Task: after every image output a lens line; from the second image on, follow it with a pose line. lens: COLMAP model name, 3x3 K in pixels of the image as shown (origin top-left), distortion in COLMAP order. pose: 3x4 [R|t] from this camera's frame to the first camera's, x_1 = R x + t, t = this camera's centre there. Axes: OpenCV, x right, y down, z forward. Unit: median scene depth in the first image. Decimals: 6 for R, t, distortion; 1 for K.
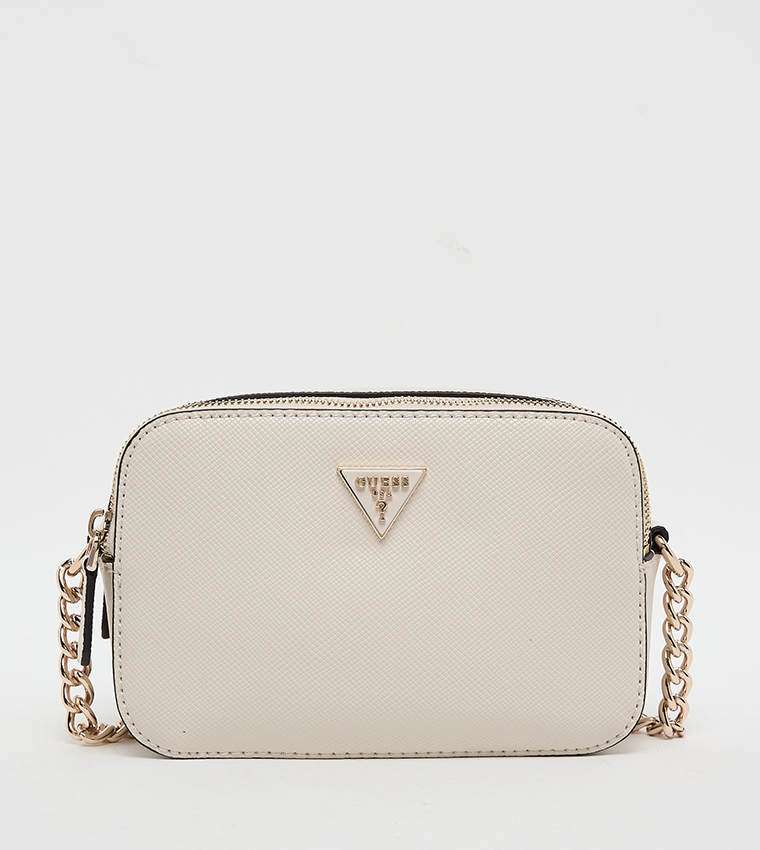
lens RADIAL K [[2954.0, 0, 349.8], [0, 2954.0, 460.7], [0, 0, 1]] dist [0.779042, 0.000000]
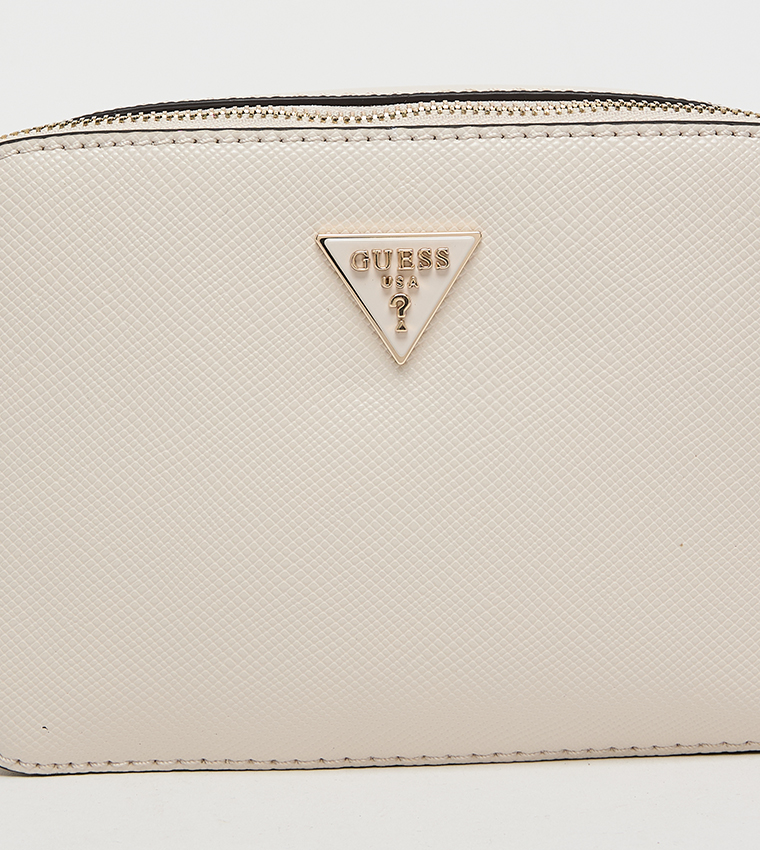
lens RADIAL K [[2840.4, 0, 356.0], [0, 2840.4, 367.4], [0, 0, 1]] dist [0.826275, 0.000000]
pose [[0.999753, -0.022214, -0.000458, 0.002672], [0.022216, 0.999067, 0.037030, 0.007409], [-0.000365, -0.037031, 0.999314, 0.473979]]
